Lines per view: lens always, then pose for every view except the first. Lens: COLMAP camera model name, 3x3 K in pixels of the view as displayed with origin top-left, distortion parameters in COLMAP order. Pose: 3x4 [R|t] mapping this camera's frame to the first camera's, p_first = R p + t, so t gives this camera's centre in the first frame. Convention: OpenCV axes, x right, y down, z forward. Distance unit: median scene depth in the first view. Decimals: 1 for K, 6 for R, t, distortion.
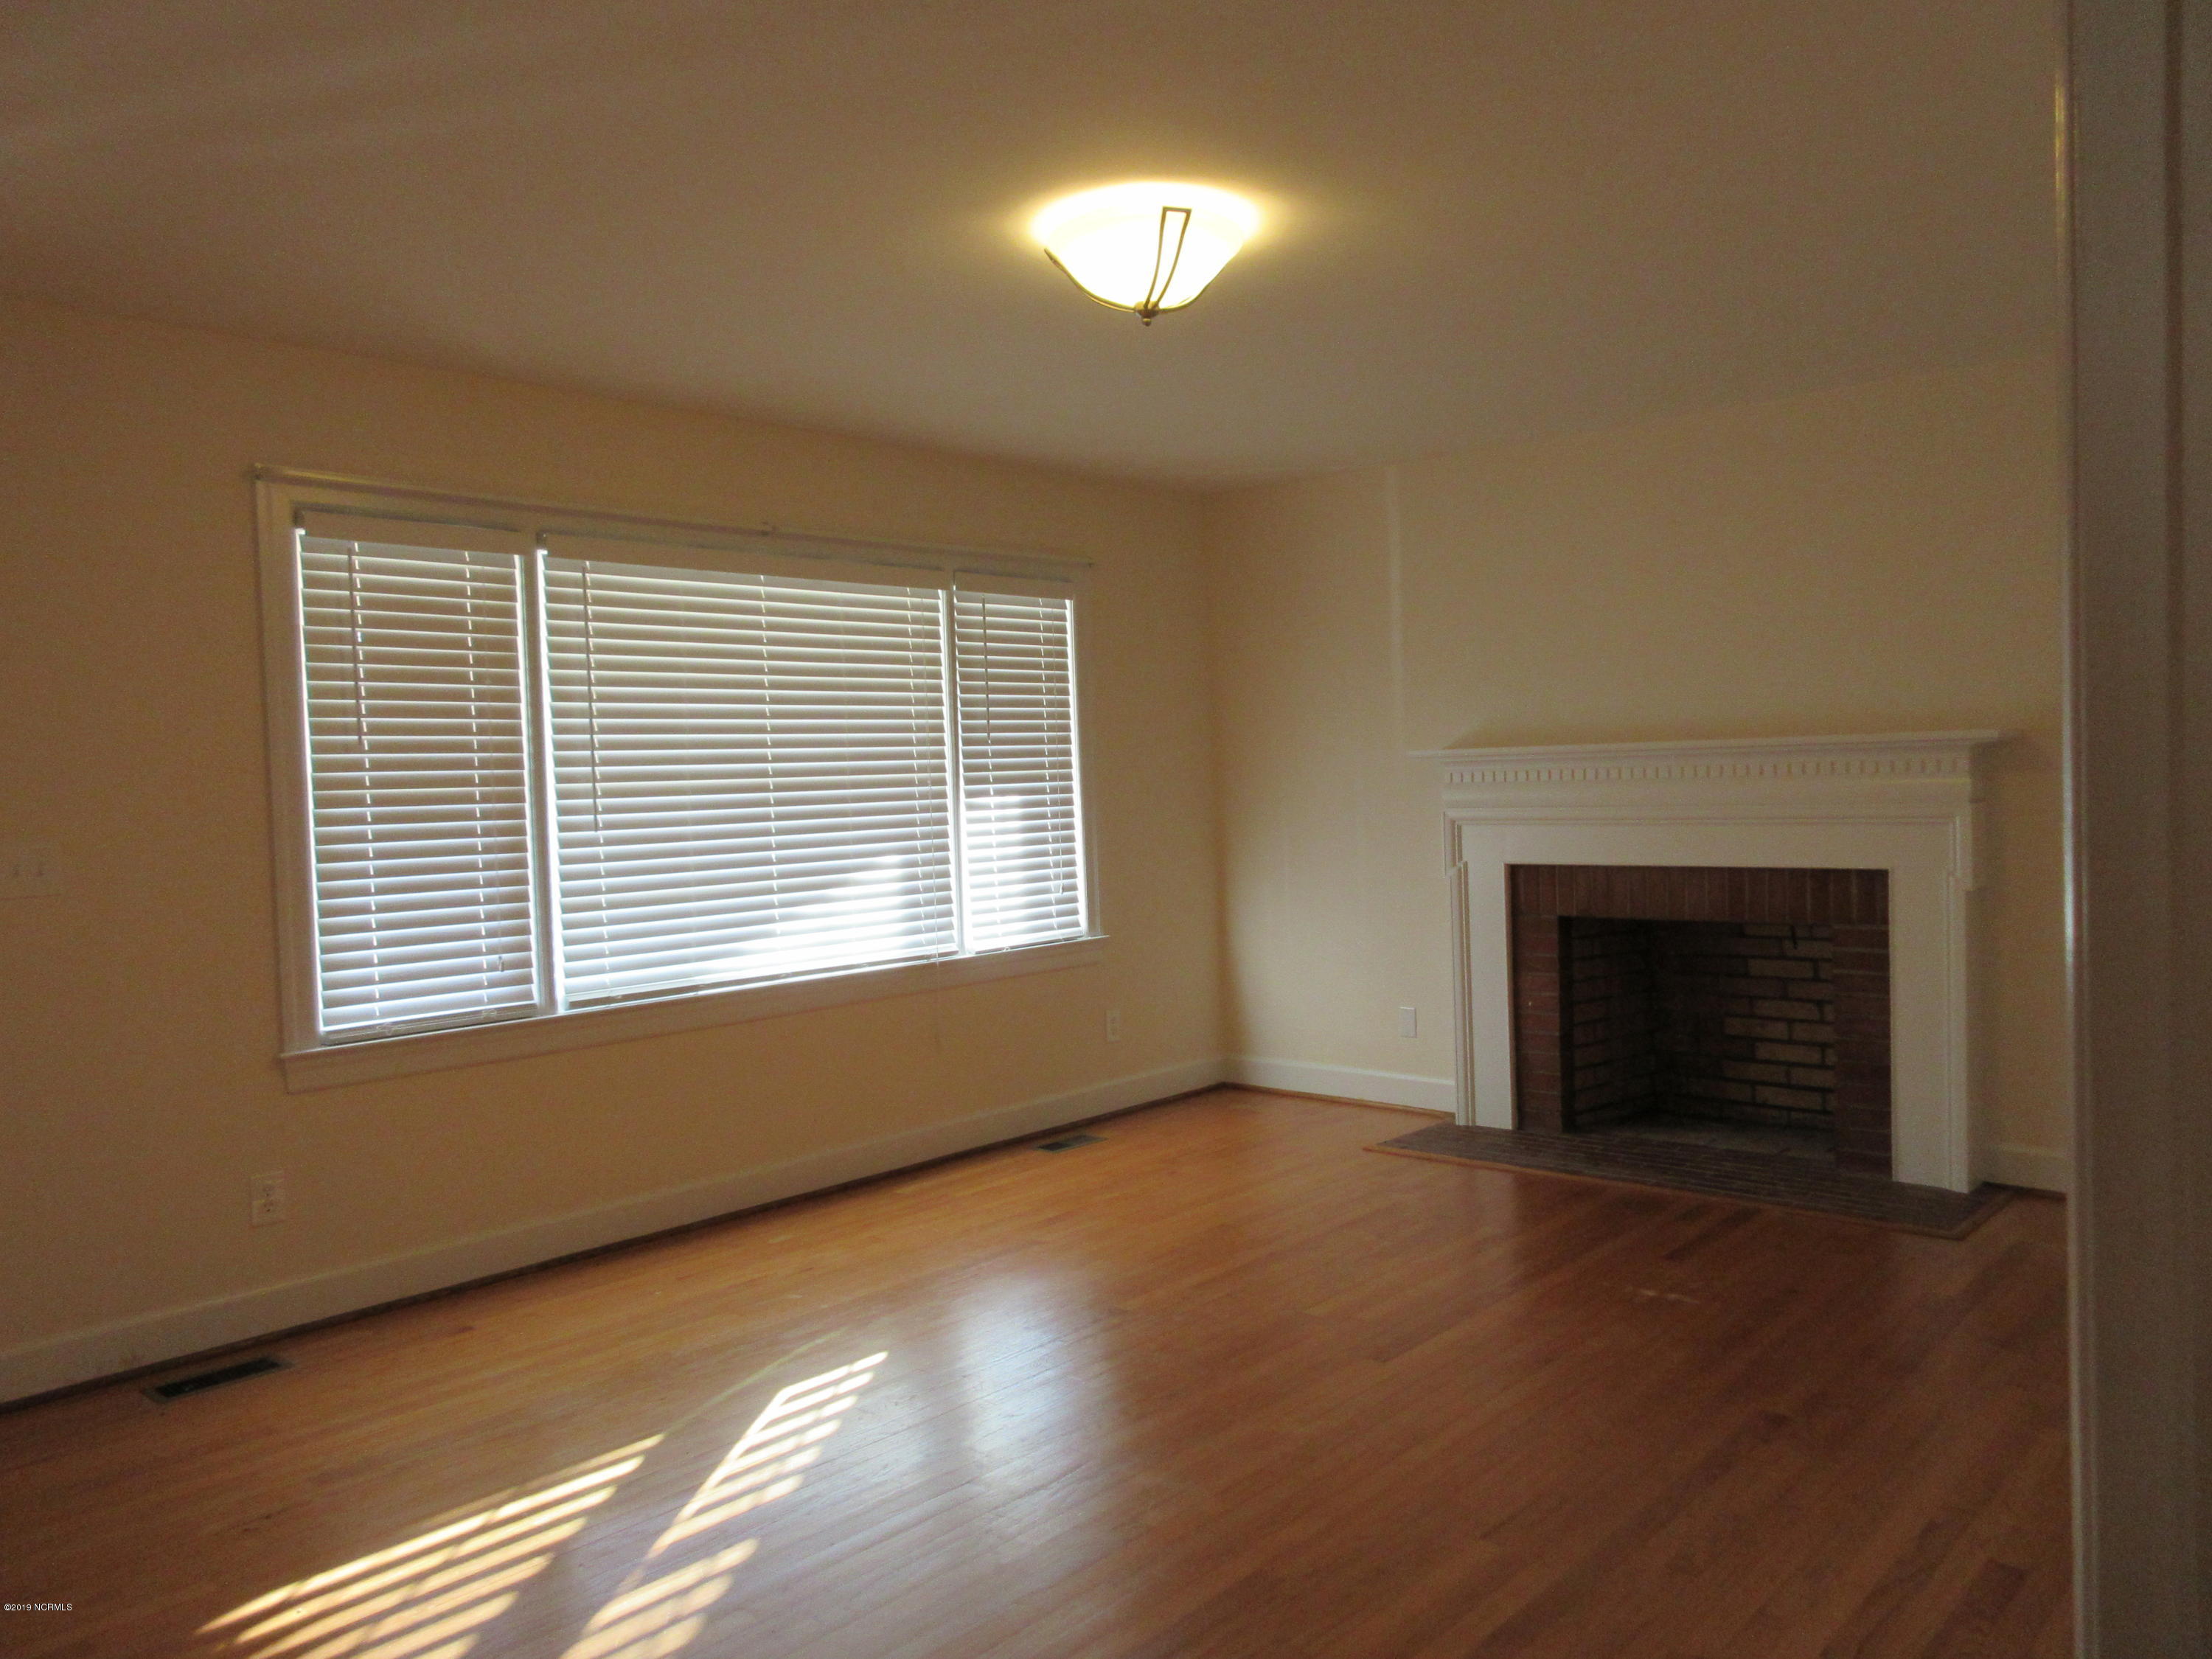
lens RADIAL K [[1661.6, 0, 1106.1], [0, 1661.6, 828.6], [0, 0, 1]] dist [-0.005895, 0.009284]
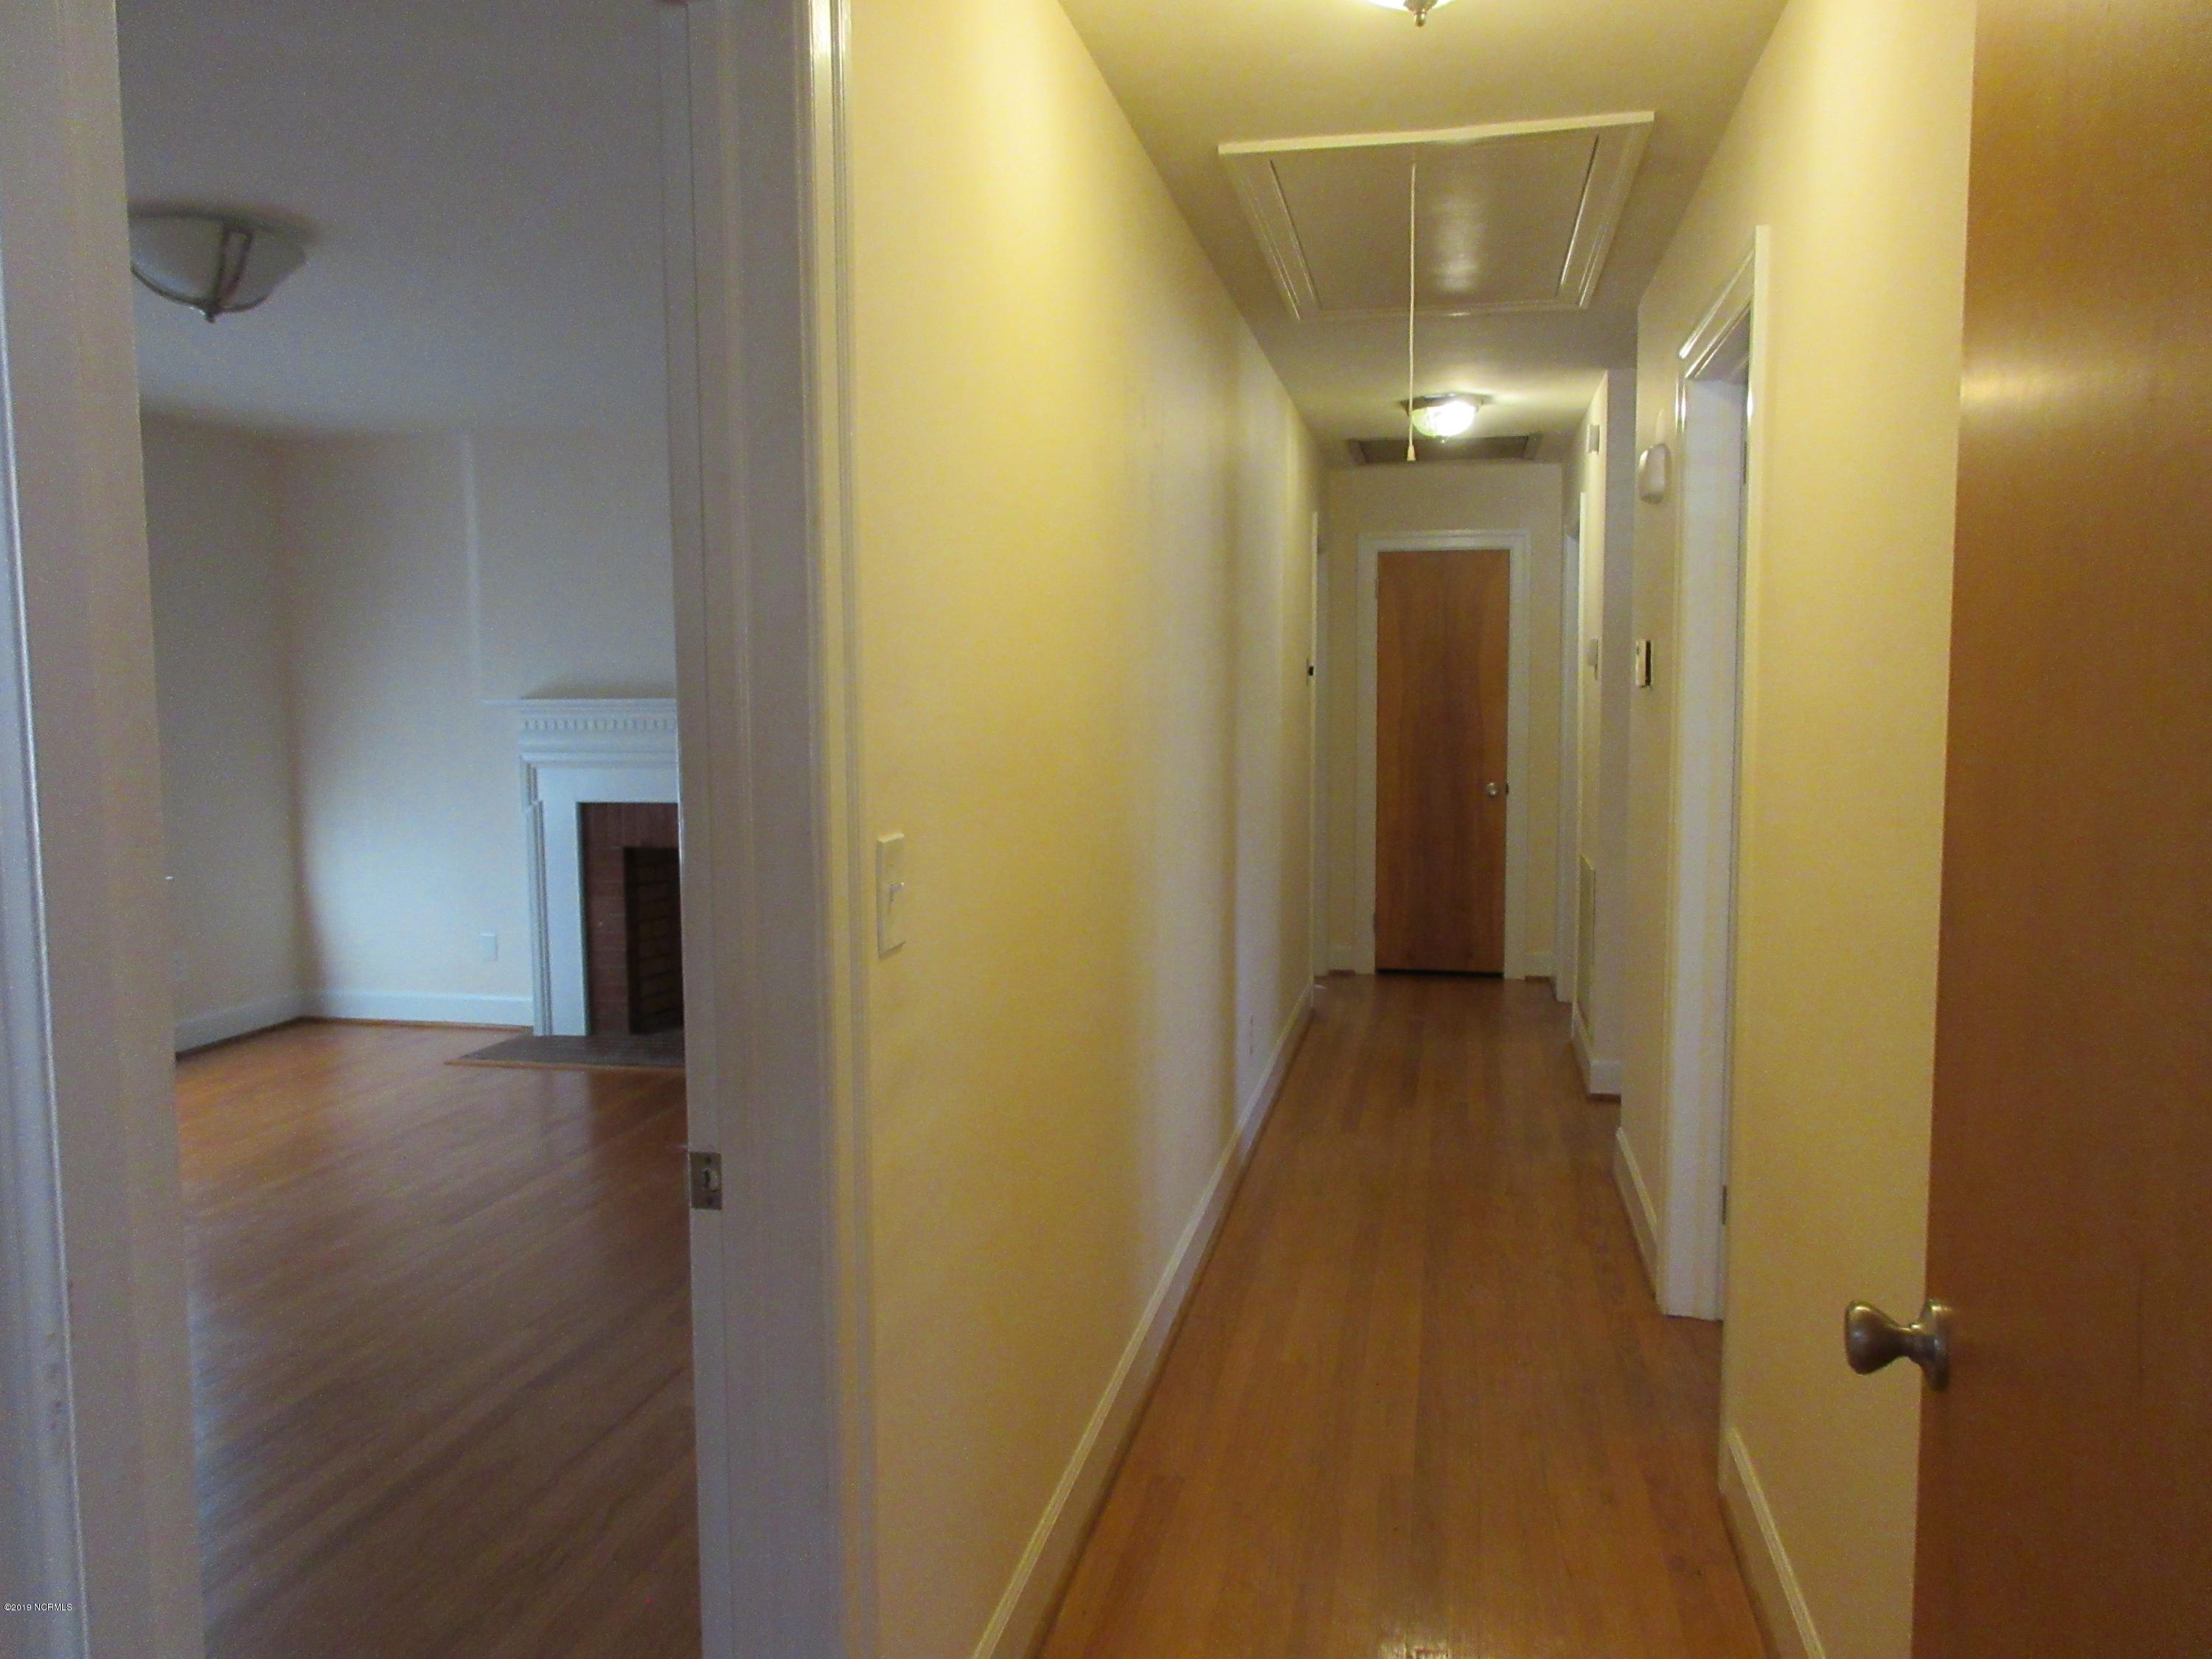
lens RADIAL K [[1661.6, 0, 1145.7], [0, 1661.6, 842.5], [0, 0, 1]] dist [-0.005895, 0.009284]
pose [[0.857277, -0.018424, 0.514525, -0.009434], [-0.001467, 0.999268, 0.038226, 0.004970], [-0.514853, -0.033525, 0.856623, -0.167403]]
